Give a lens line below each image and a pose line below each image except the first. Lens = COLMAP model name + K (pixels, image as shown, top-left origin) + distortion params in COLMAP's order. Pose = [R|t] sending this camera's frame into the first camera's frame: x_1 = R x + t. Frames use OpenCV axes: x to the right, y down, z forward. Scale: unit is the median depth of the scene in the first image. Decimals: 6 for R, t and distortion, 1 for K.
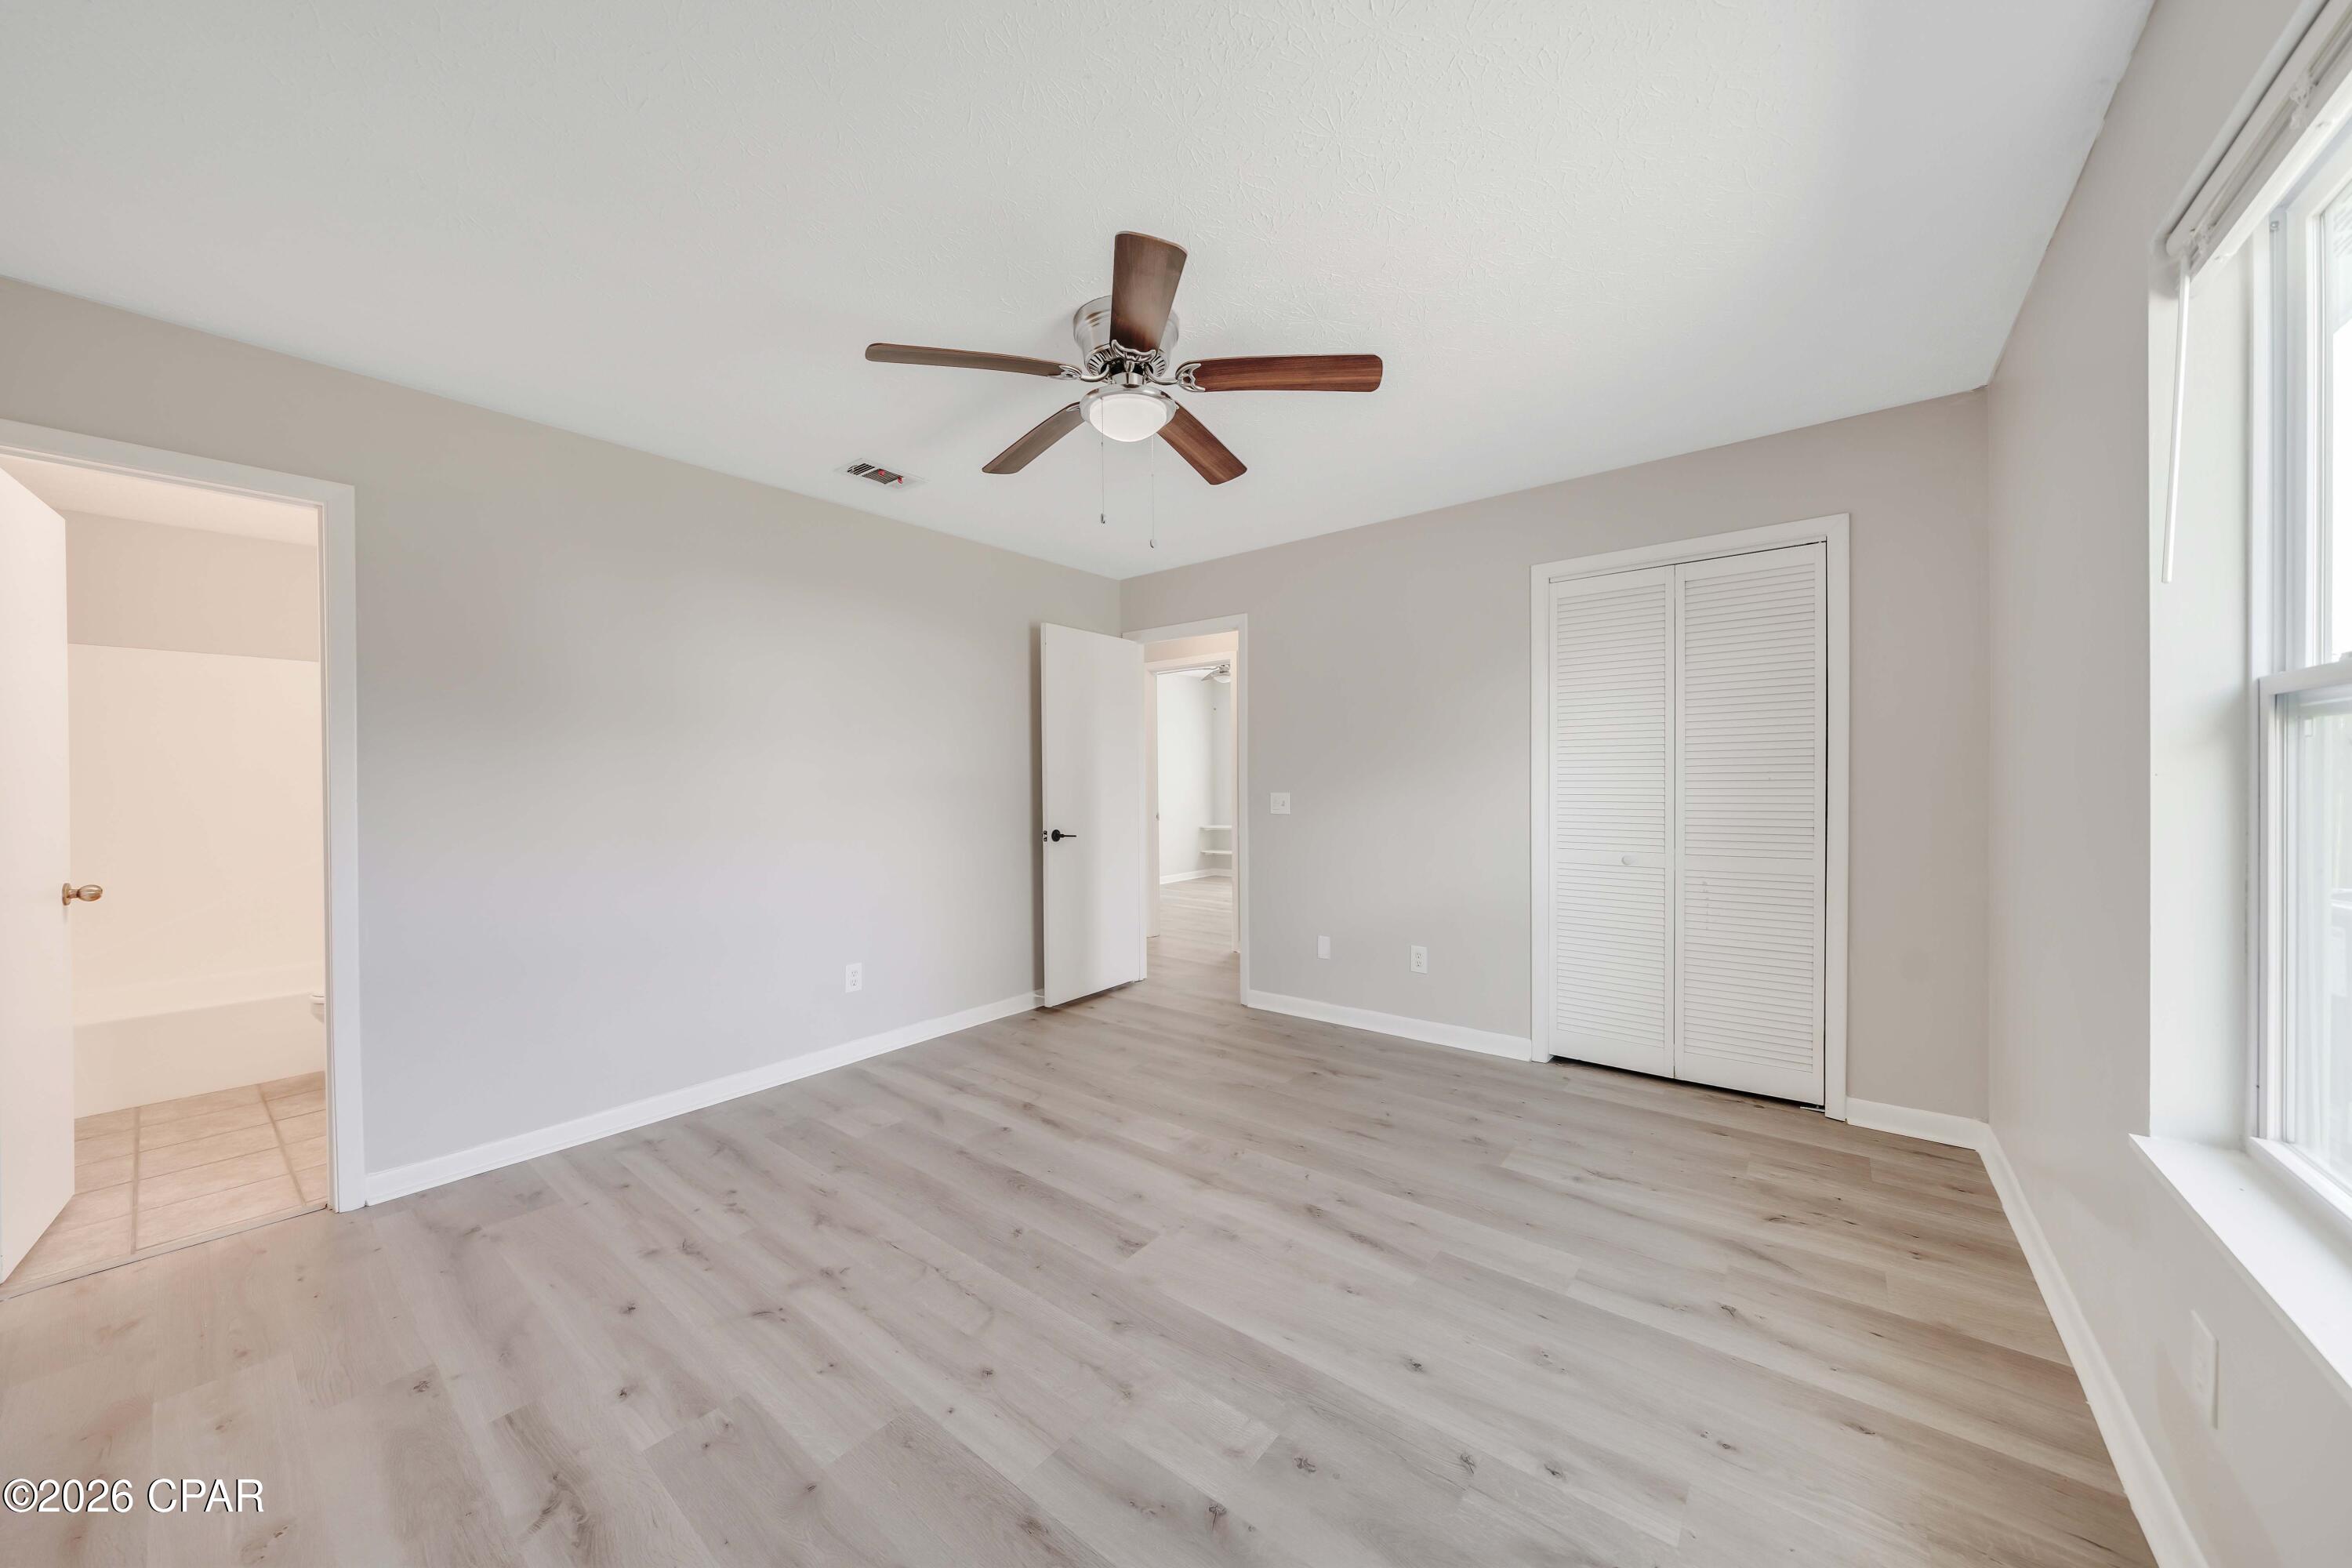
lens RADIAL K [[810.1, 0, 1166.2], [0, 810.1, 788.1], [0, 0, 1]] dist [-0.007645, -0.000066]
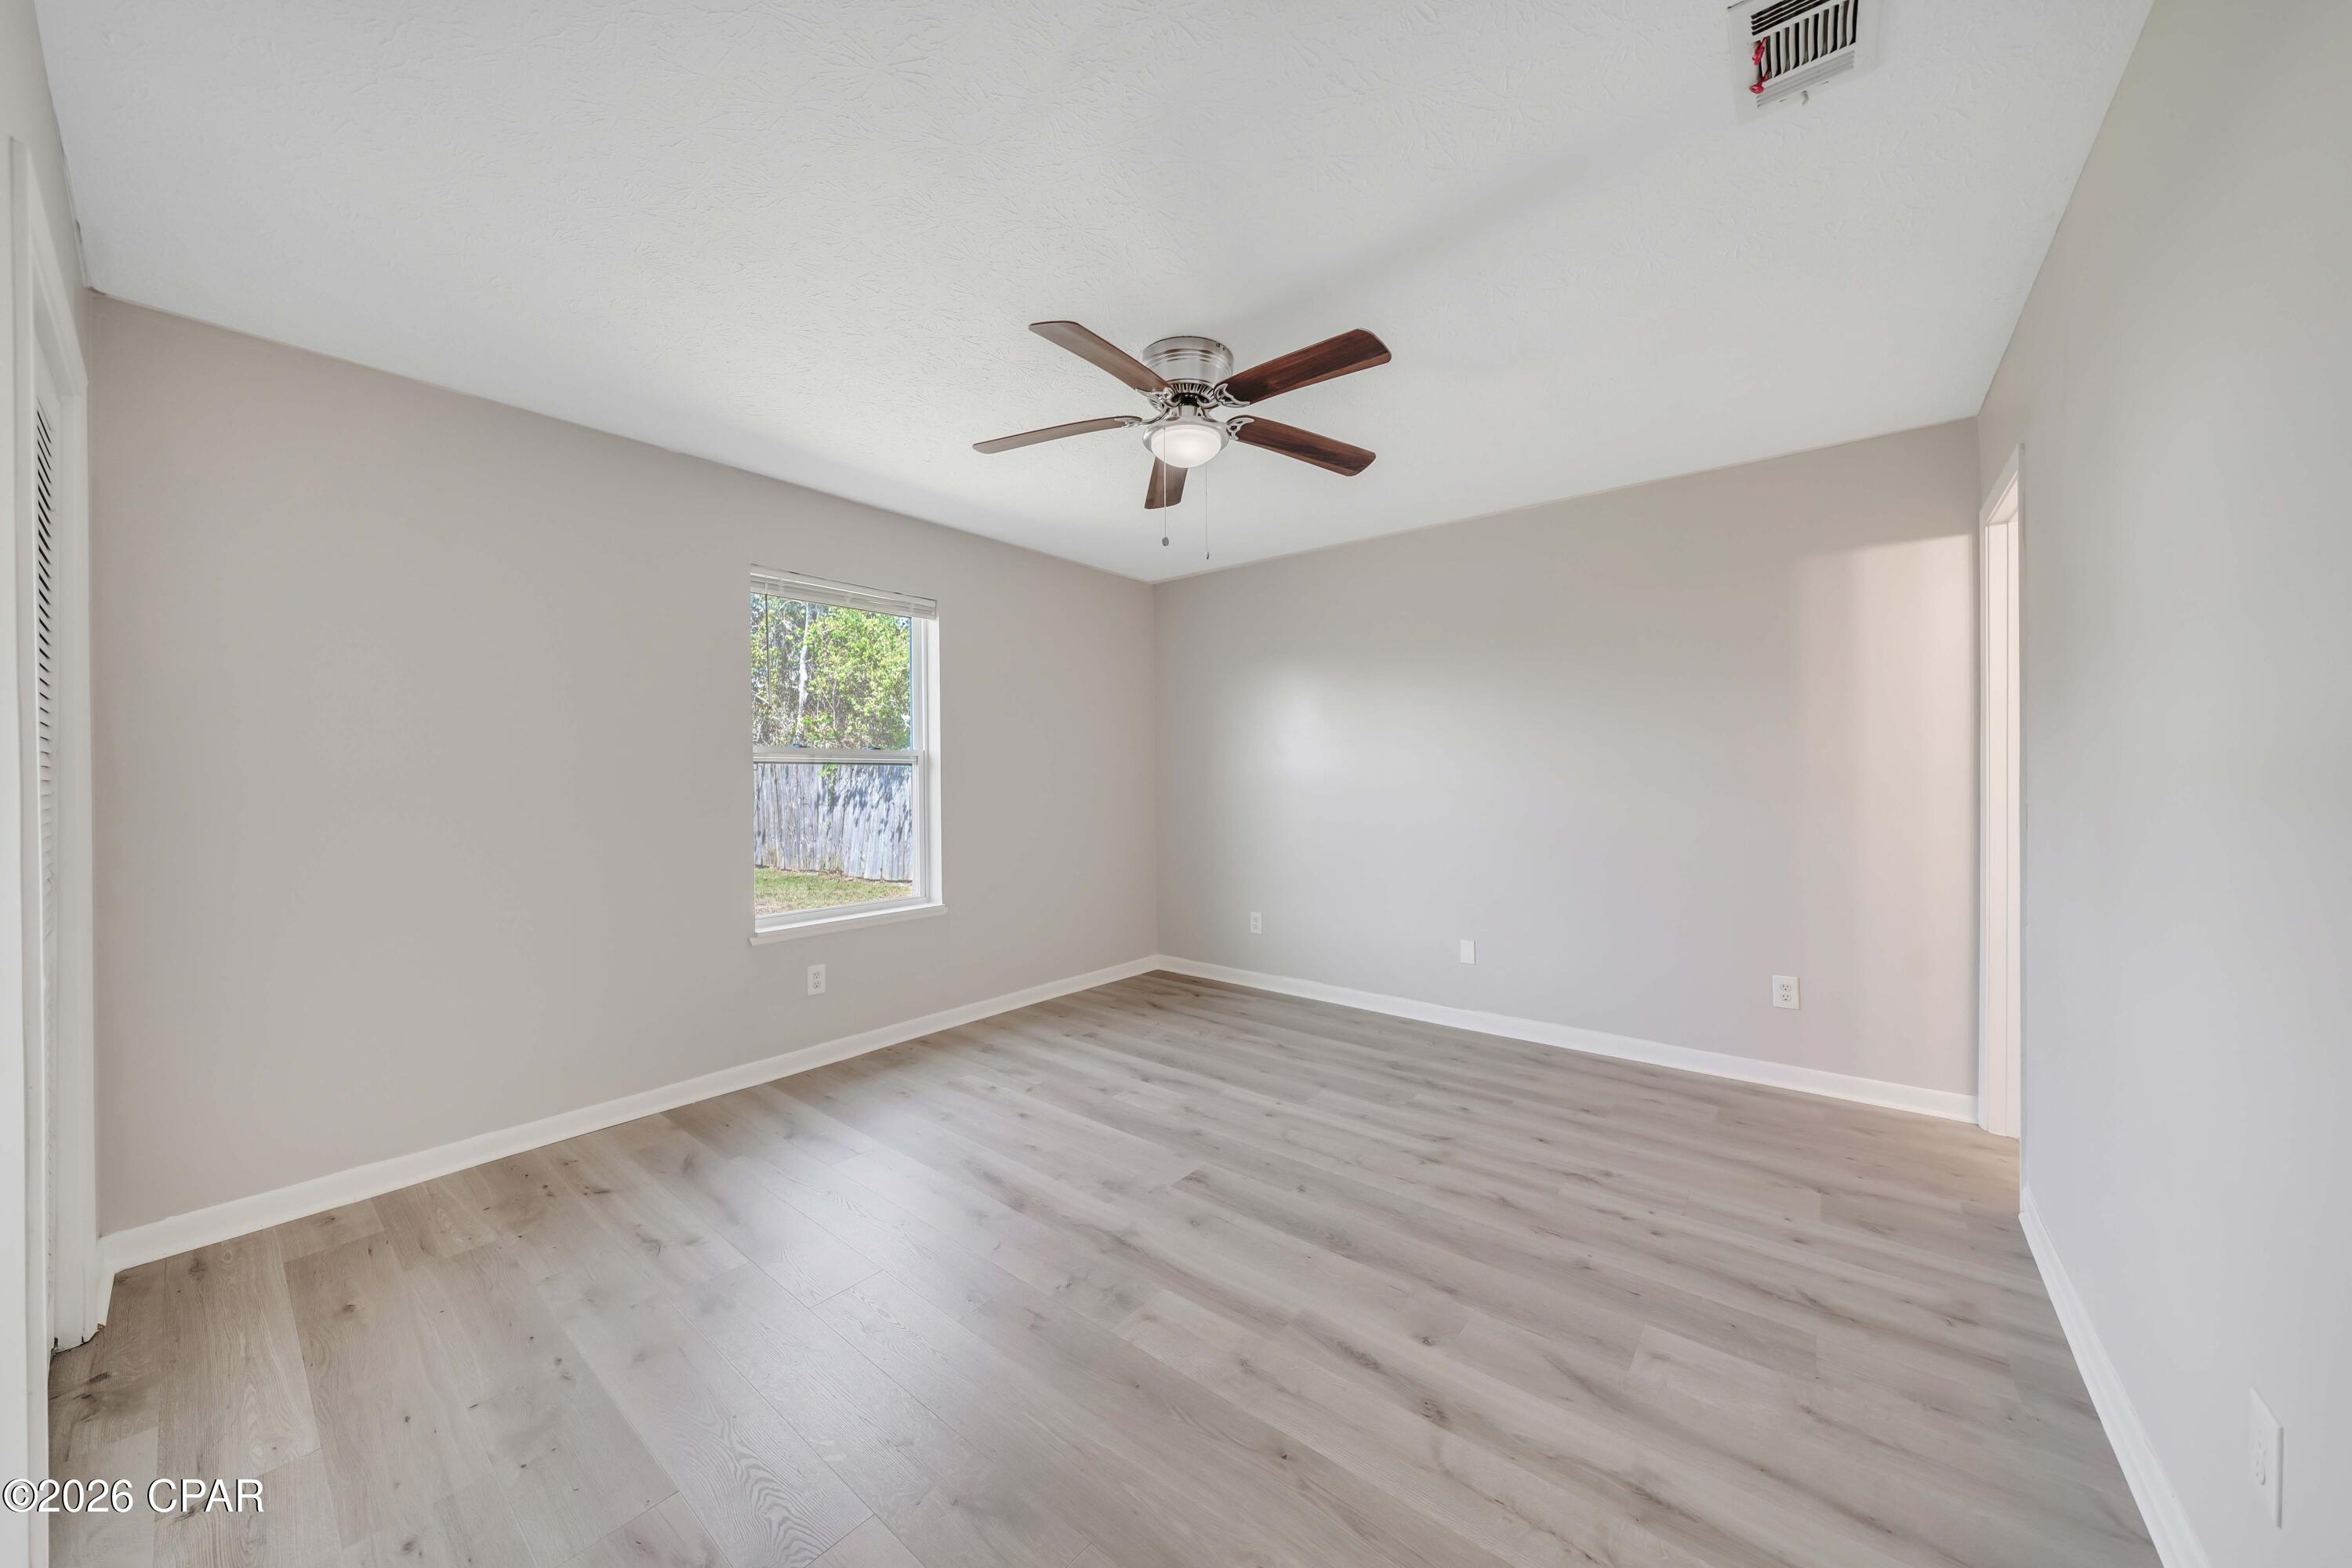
lens RADIAL K [[811.5, 0, 1159.3], [0, 811.5, 788.1], [0, 0, 1]] dist [-0.001626, 0.000081]
pose [[-0.999744, 0.017639, 0.014196, -0.016560], [0.017907, 0.999660, 0.018942, -0.012029], [-0.013857, 0.019191, -0.999720, 1.982108]]
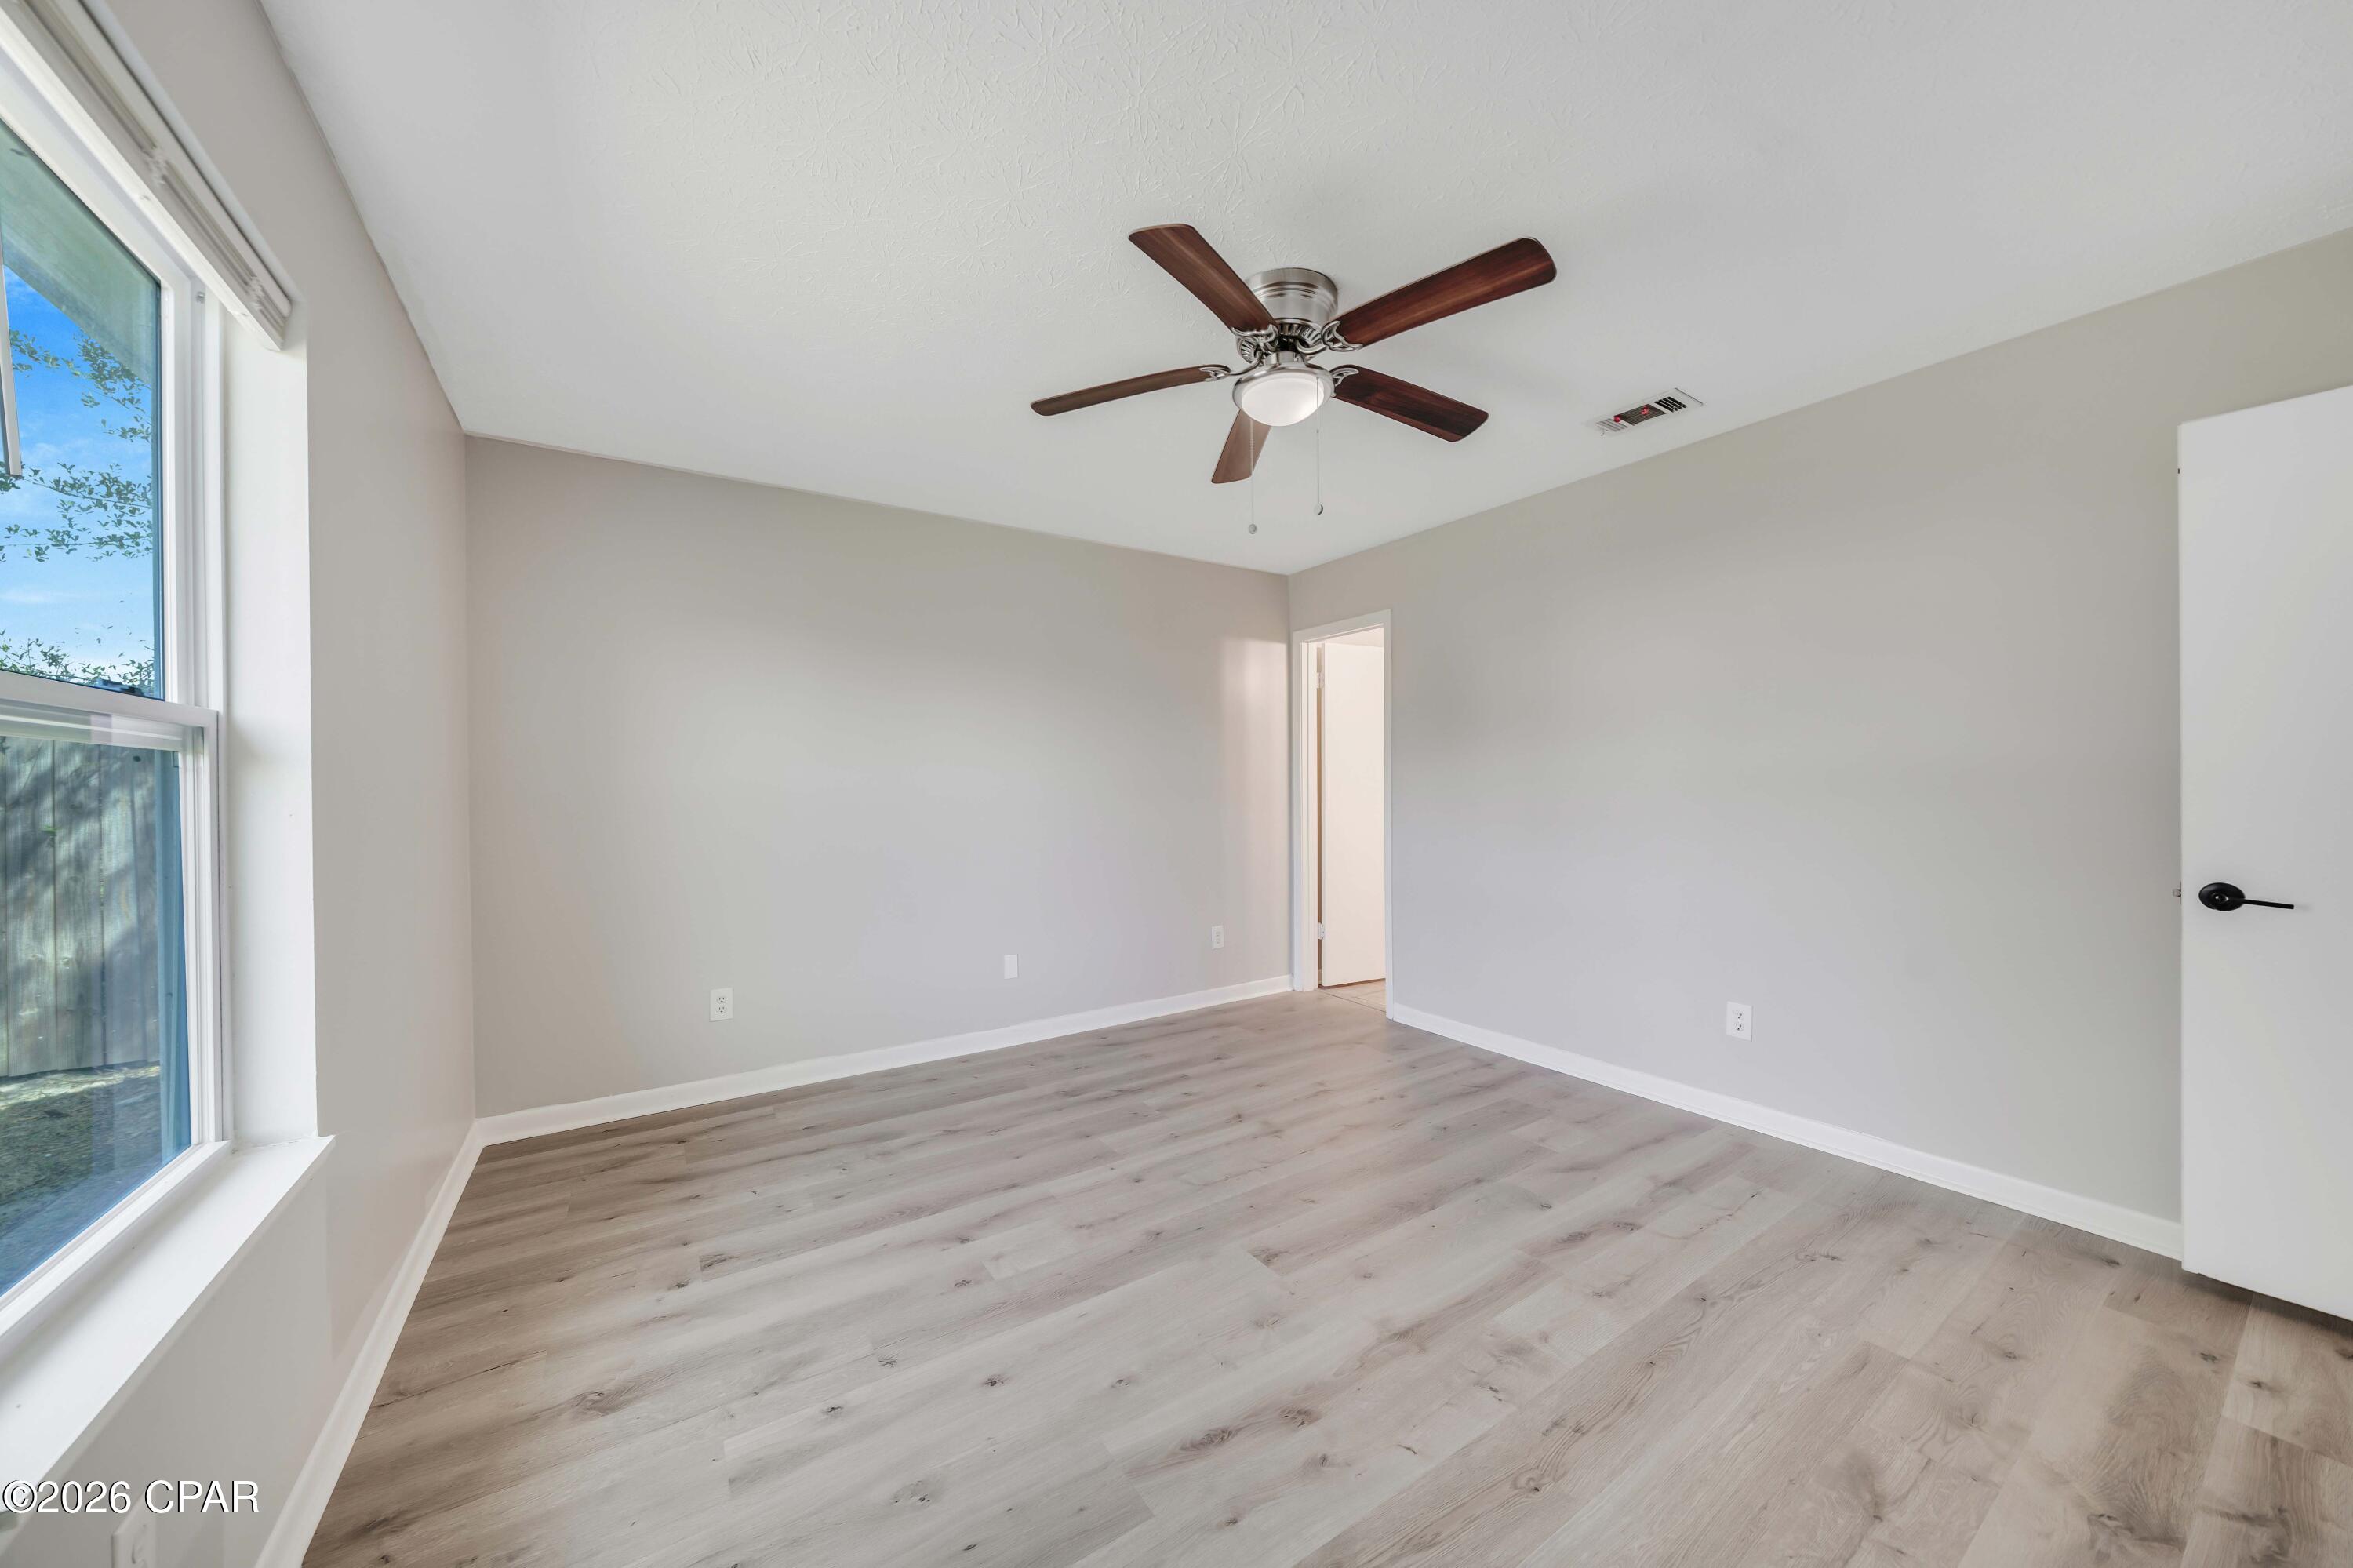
lens RADIAL K [[811.9, 0, 1159.8], [0, 811.9, 788.1], [0, 0, 1]] dist [-0.001626, 0.000081]
pose [[-0.313625, 0.019891, -0.949339, 0.855321], [0.006557, 0.999802, 0.018782, -0.022724], [0.949524, -0.000334, -0.313693, 1.094894]]
